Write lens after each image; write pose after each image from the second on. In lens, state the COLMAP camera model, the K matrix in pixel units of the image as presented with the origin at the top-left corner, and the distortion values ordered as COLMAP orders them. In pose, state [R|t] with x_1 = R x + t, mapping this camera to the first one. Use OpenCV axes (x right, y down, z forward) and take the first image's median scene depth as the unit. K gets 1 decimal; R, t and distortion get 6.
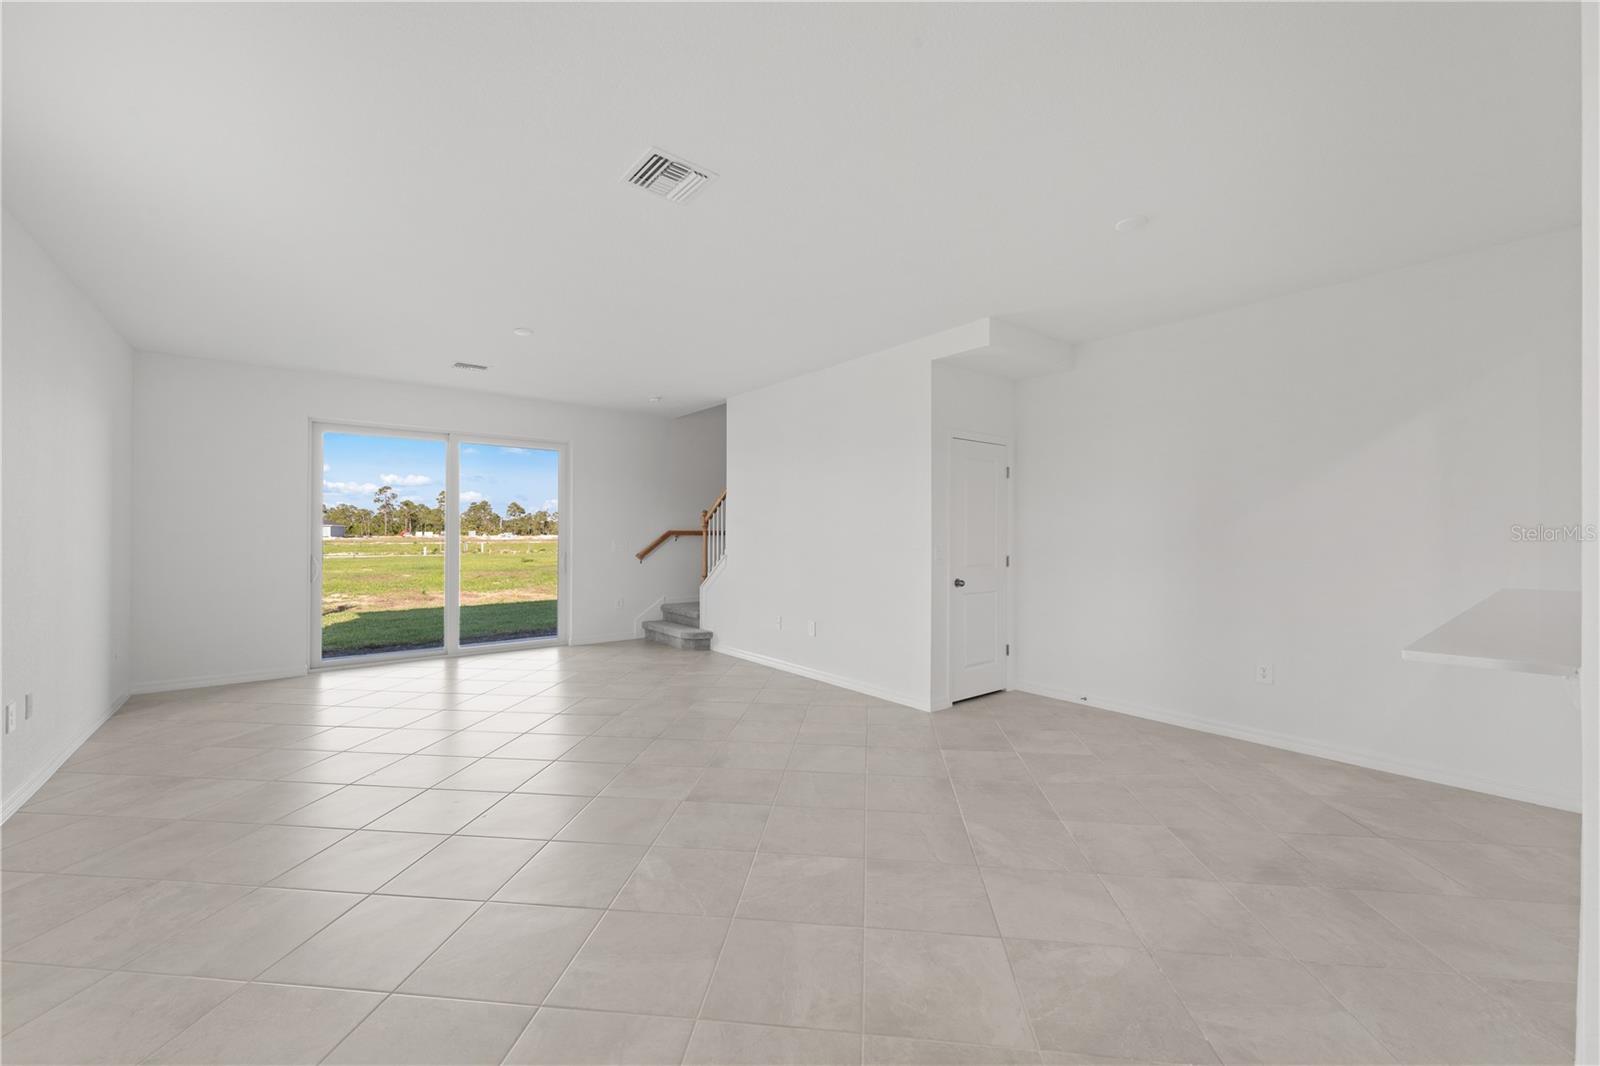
lens RADIAL K [[635.8, 0, 807.7], [0, 635.8, 528.0], [0, 0, 1]] dist [0.004240, -0.000898]
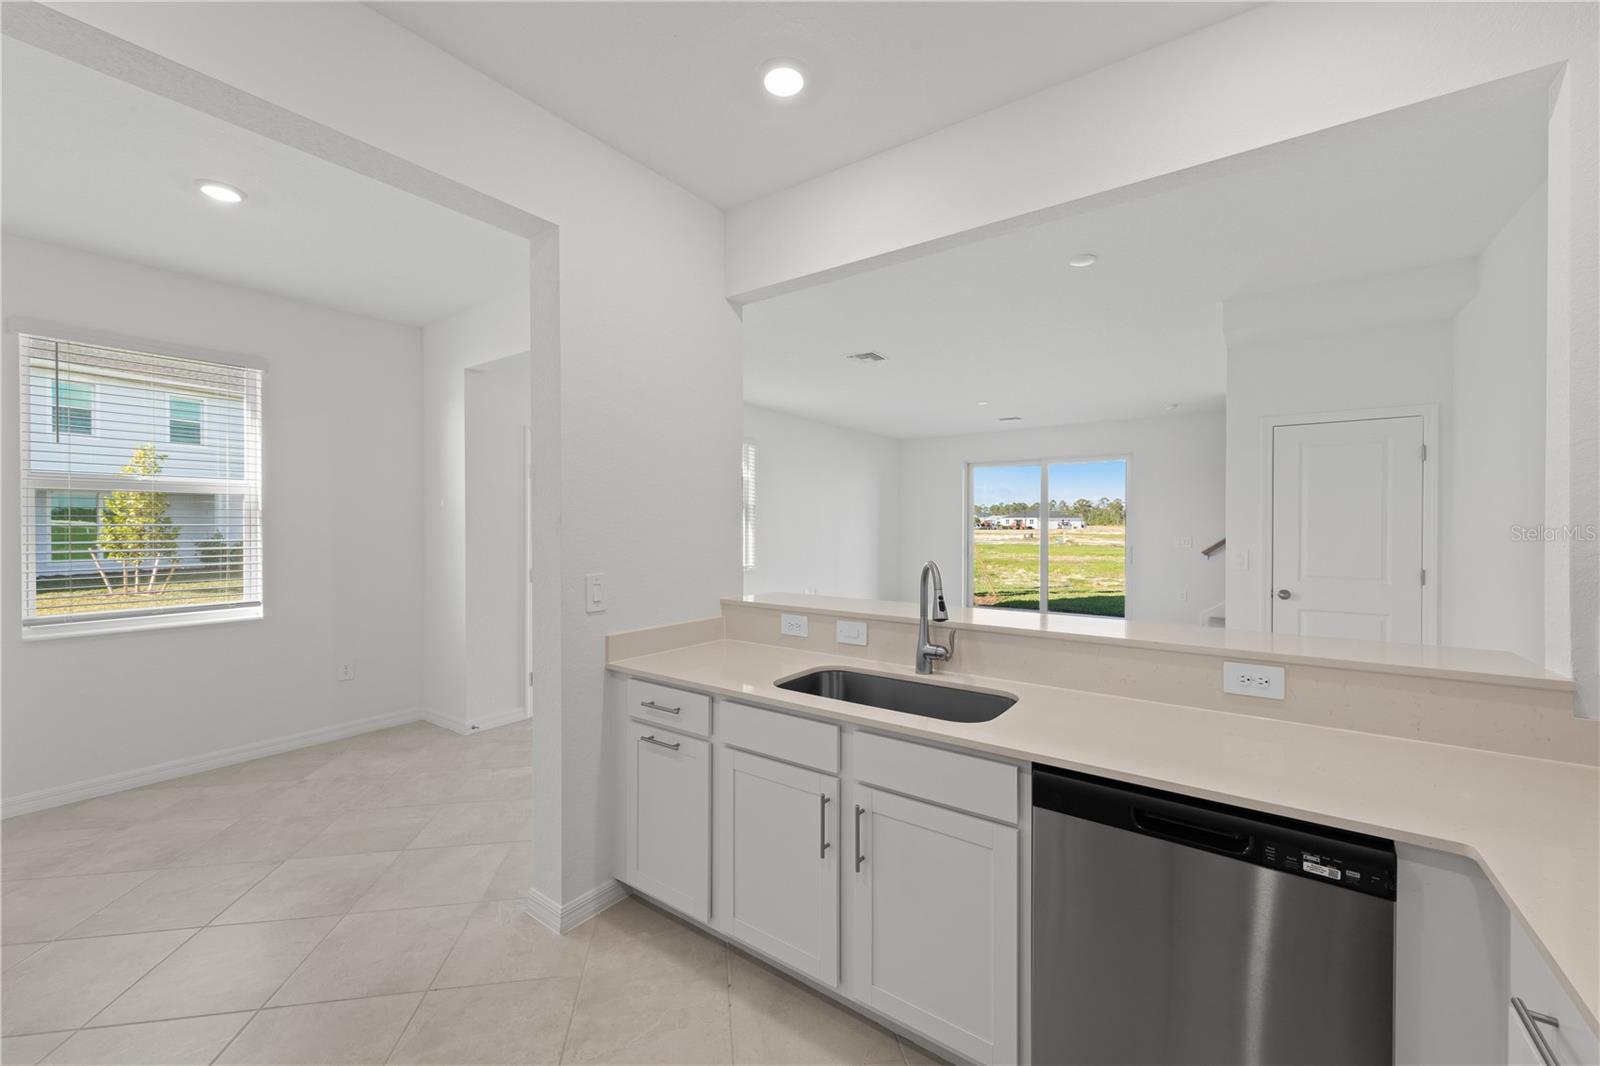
lens RADIAL K [[635.8, 0, 797.4], [0, 635.8, 529.2], [0, 0, 1]] dist [0.004240, -0.000898]
pose [[0.249818, 0.008030, -0.968259, 0.601625], [0.005053, 0.999941, 0.009597, -0.008860], [0.968280, -0.007290, 0.249763, 0.108946]]
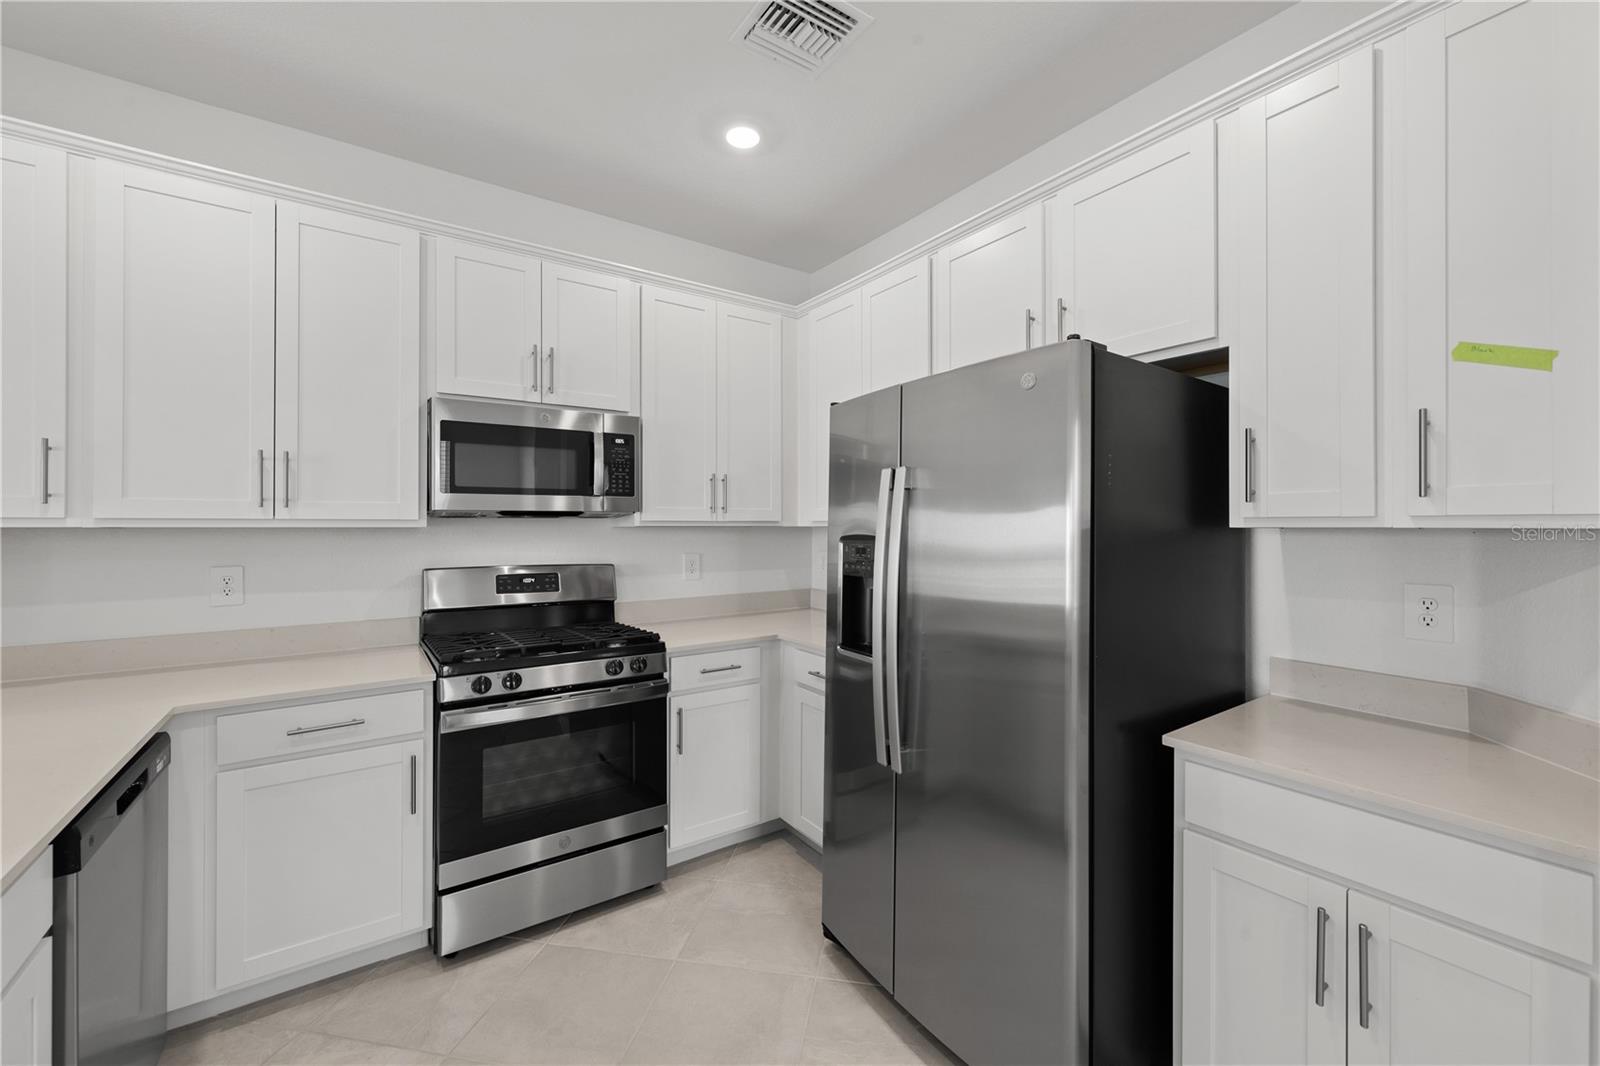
lens RADIAL K [[635.8, 0, 794.9], [0, 635.8, 521.6], [0, 0, 1]] dist [0.004240, -0.000898]
pose [[0.076177, 0.005517, 0.997079, 0.286721], [-0.005386, 0.999972, -0.005122, -0.003043], [-0.997080, -0.004980, 0.076204, 0.049078]]
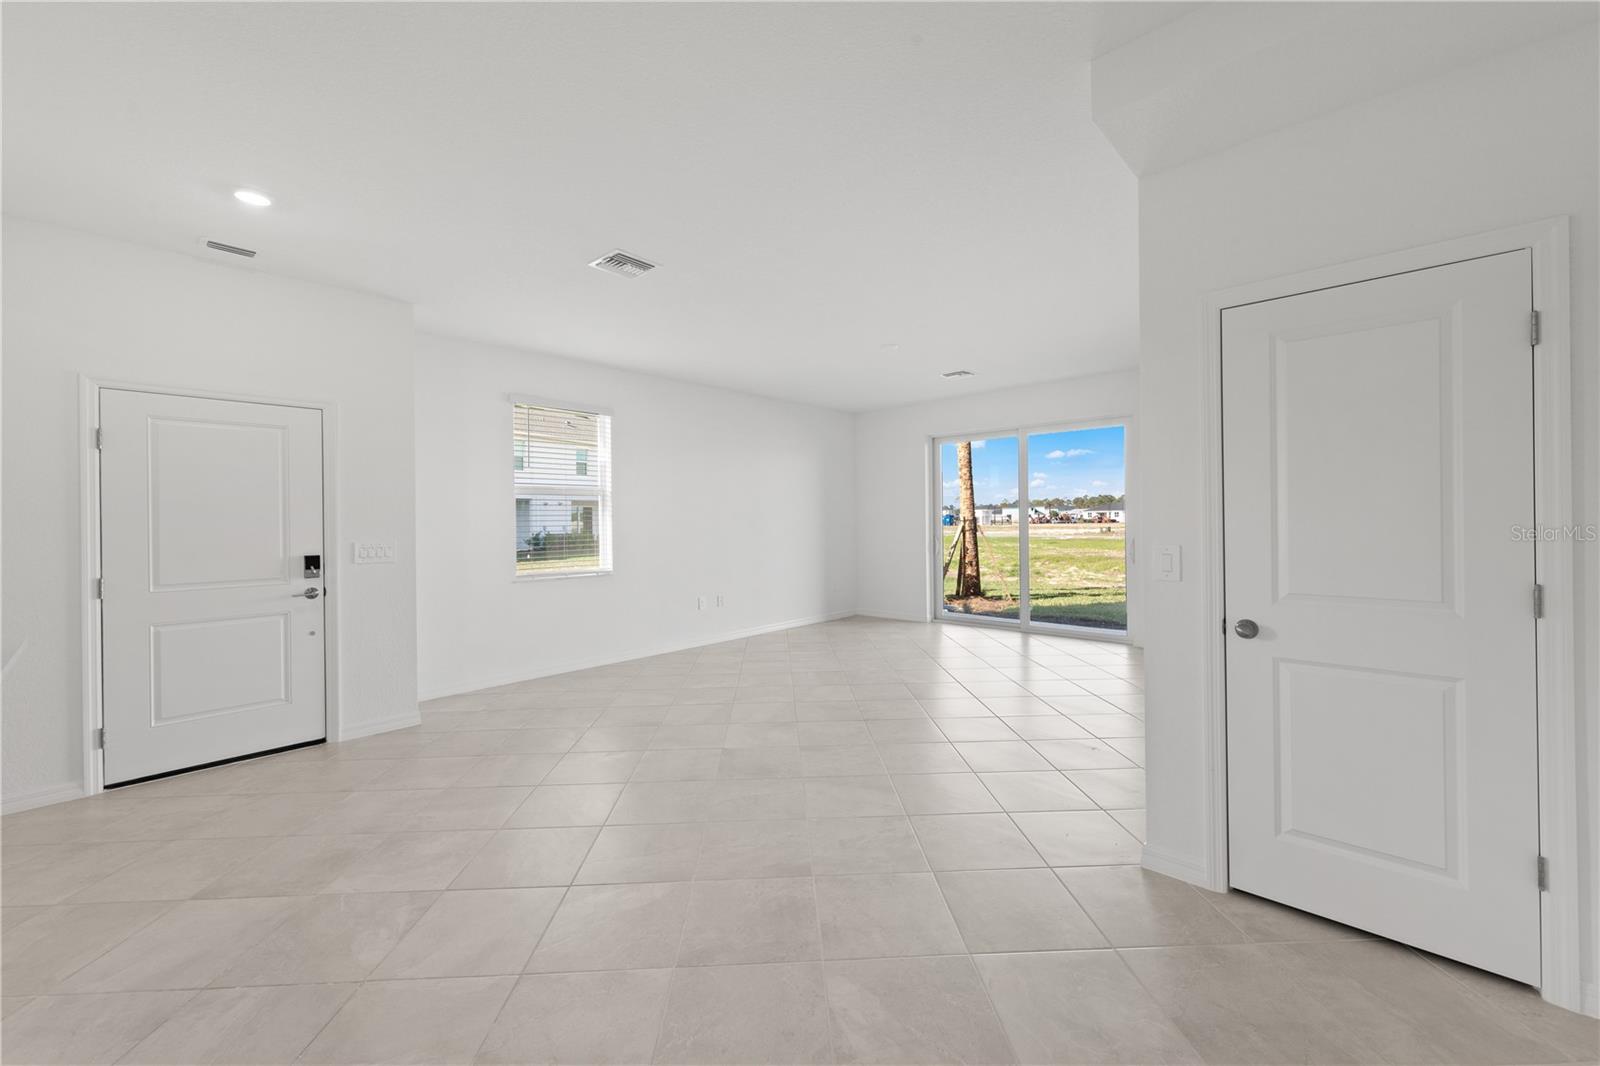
lens RADIAL K [[635.8, 0, 794.6], [0, 635.8, 522.4], [0, 0, 1]] dist [0.004240, -0.000898]
pose [[0.131563, 0.000496, -0.991308, 0.427438], [0.017267, 0.999847, 0.002792, 0.003176], [0.991157, -0.017484, 0.131534, 0.422962]]
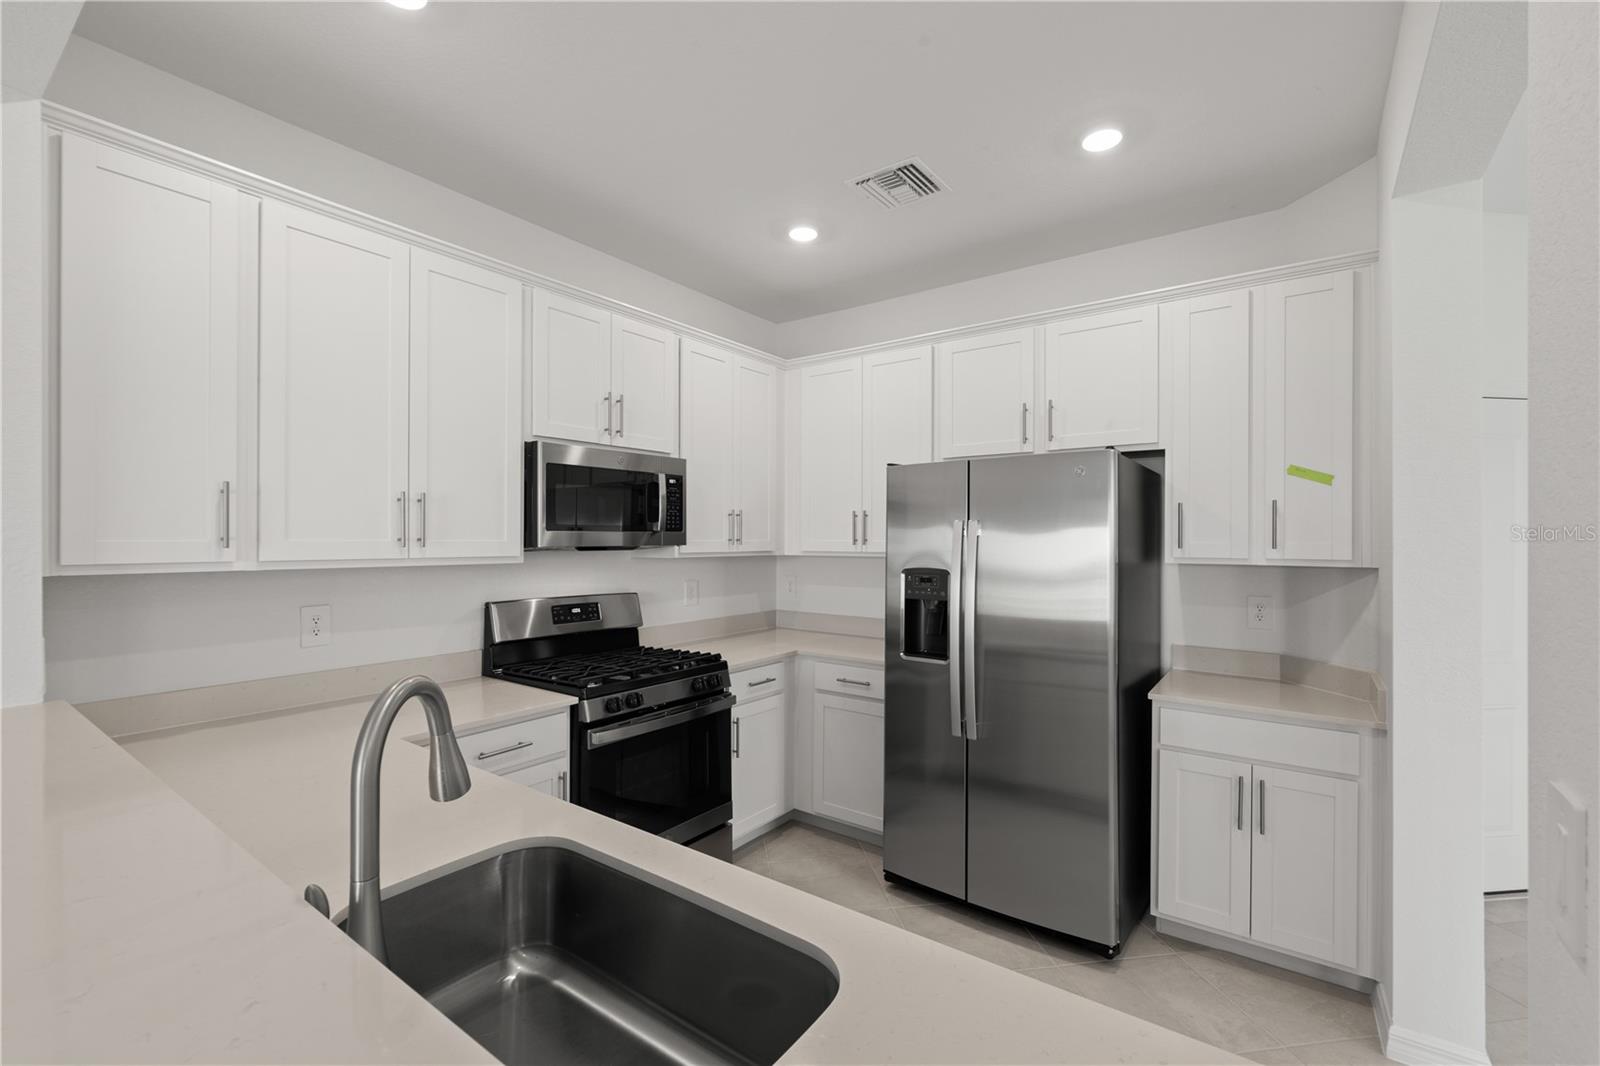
lens RADIAL K [[693.6, 0, 798.0], [0, 693.6, 537.8], [0, 0, 1]] dist [-0.000302, 0.001157]
pose [[-0.256650, -0.000298, 0.966504, 0.200287], [-0.008520, 0.999962, -0.001954, -0.014583], [-0.966467, -0.008736, -0.256643, 0.210820]]
